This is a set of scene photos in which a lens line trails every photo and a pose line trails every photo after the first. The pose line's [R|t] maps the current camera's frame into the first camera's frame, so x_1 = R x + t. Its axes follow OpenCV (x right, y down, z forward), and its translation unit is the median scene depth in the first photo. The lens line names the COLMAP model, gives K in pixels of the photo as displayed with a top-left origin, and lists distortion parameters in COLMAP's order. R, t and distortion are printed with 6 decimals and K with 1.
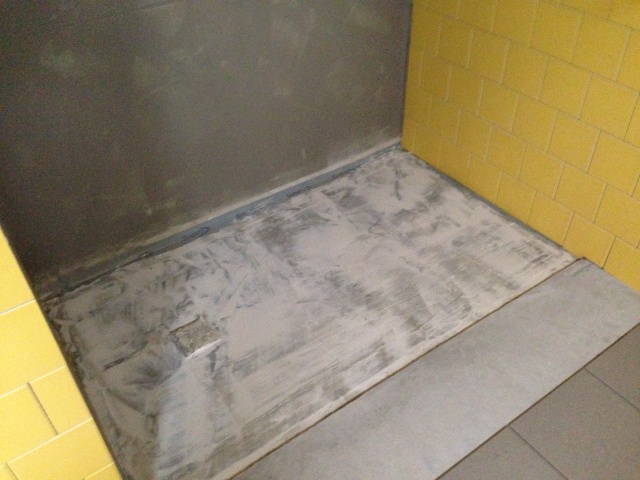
lens RADIAL K [[579.8, 0, 321.8], [0, 579.8, 240.0], [0, 0, 1]] dist [0.119339, -0.135439]
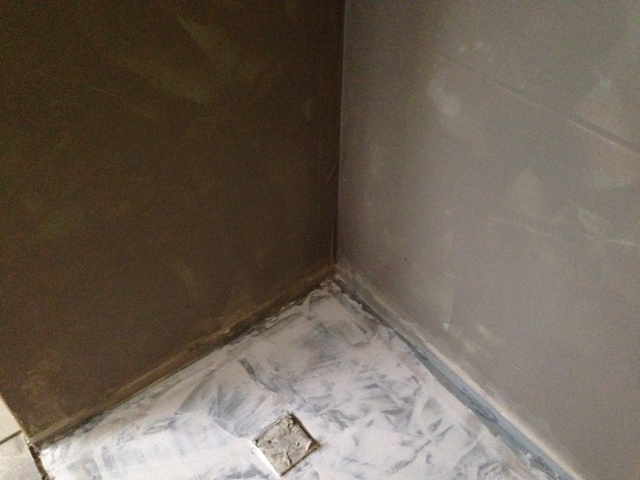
lens RADIAL K [[579.8, 0, 320.1], [0, 579.8, 241.5], [0, 0, 1]] dist [0.119339, -0.135439]
pose [[0.046361, 0.703865, -0.708820, 0.135764], [-0.647094, 0.561734, 0.515484, -0.382309], [0.760999, 0.434775, 0.481509, 0.500244]]
